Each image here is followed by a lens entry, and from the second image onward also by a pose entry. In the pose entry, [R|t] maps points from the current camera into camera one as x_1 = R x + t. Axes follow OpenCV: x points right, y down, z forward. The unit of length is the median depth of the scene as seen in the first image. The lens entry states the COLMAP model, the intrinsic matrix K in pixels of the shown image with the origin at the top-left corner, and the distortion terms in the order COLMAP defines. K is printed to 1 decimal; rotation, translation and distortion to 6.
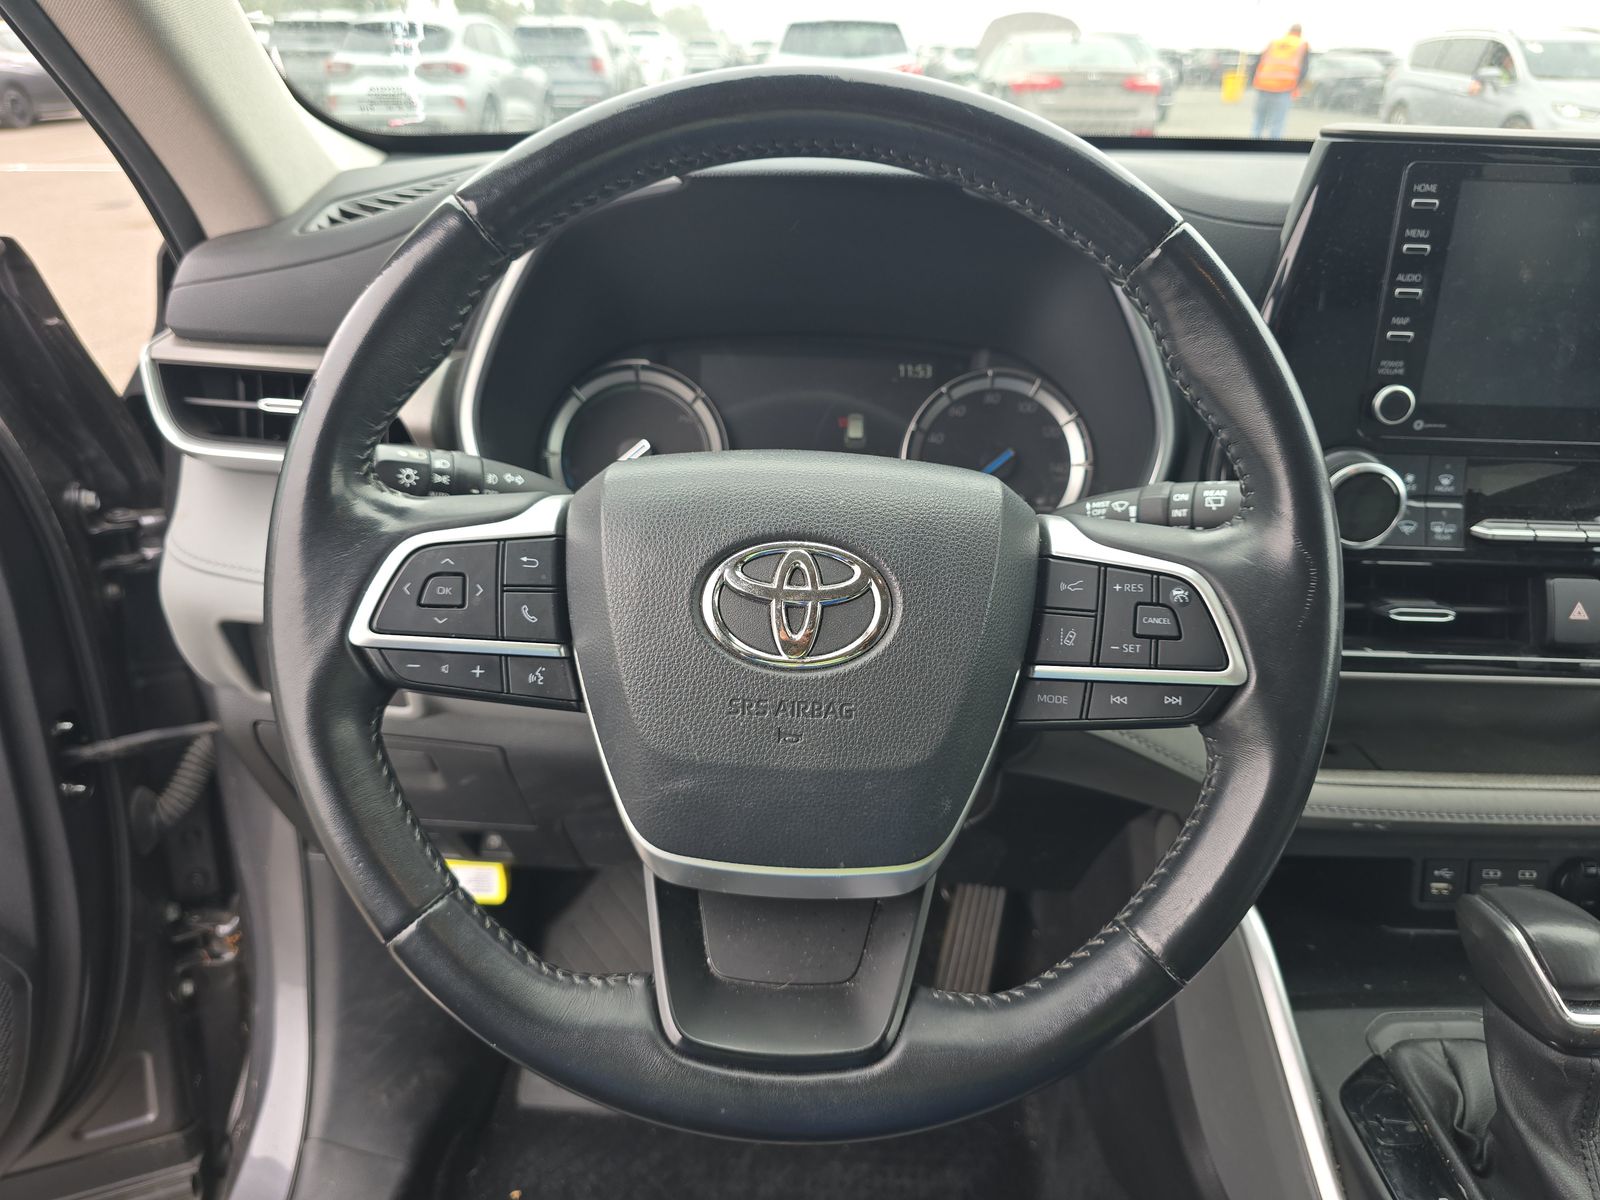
lens RADIAL K [[1096.0, 0, 800.0], [0, 1096.0, 600.0], [0, 0, 1]] dist [0.005159, -0.003553]
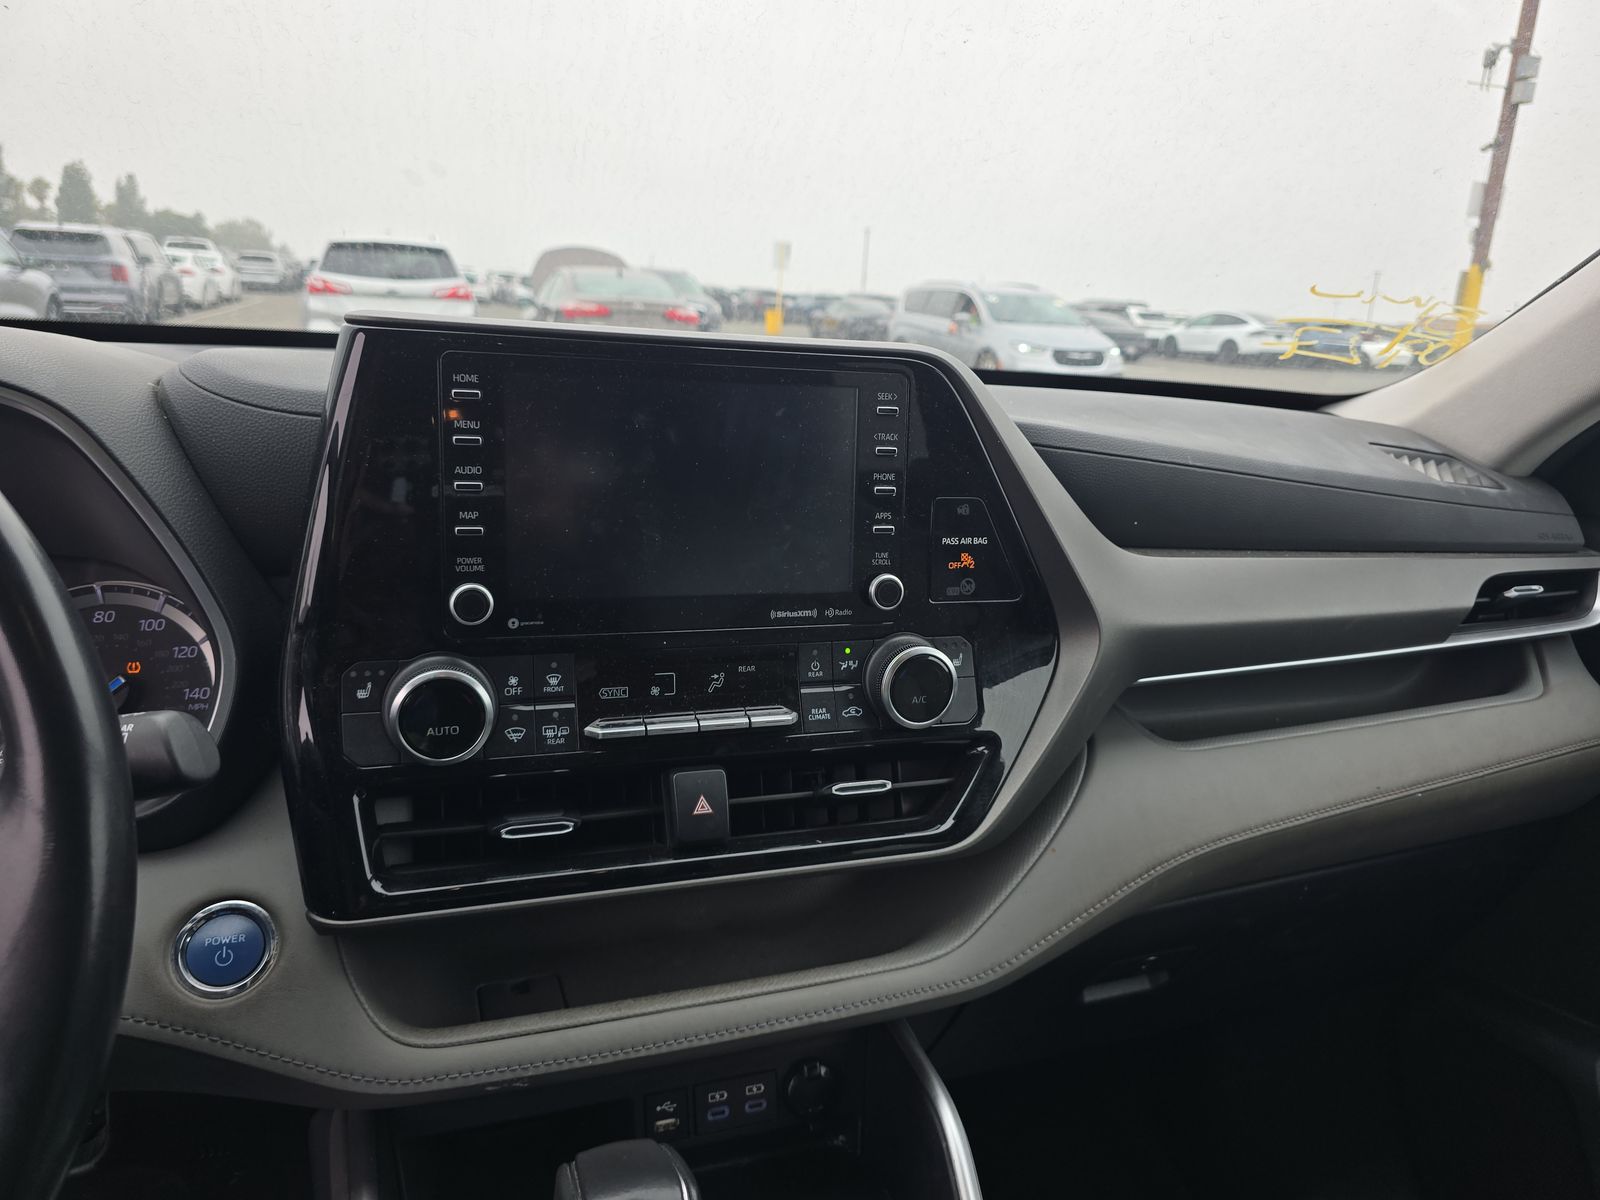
lens RADIAL K [[1084.4, 0, 805.1], [0, 1084.4, 606.1], [0, 0, 1]] dist [0.040704, -0.039318]
pose [[0.937724, -0.054457, 0.343086, 0.378666], [0.114114, 0.981117, -0.156167, -0.001814], [-0.328103, 0.185593, 0.926231, 0.051847]]
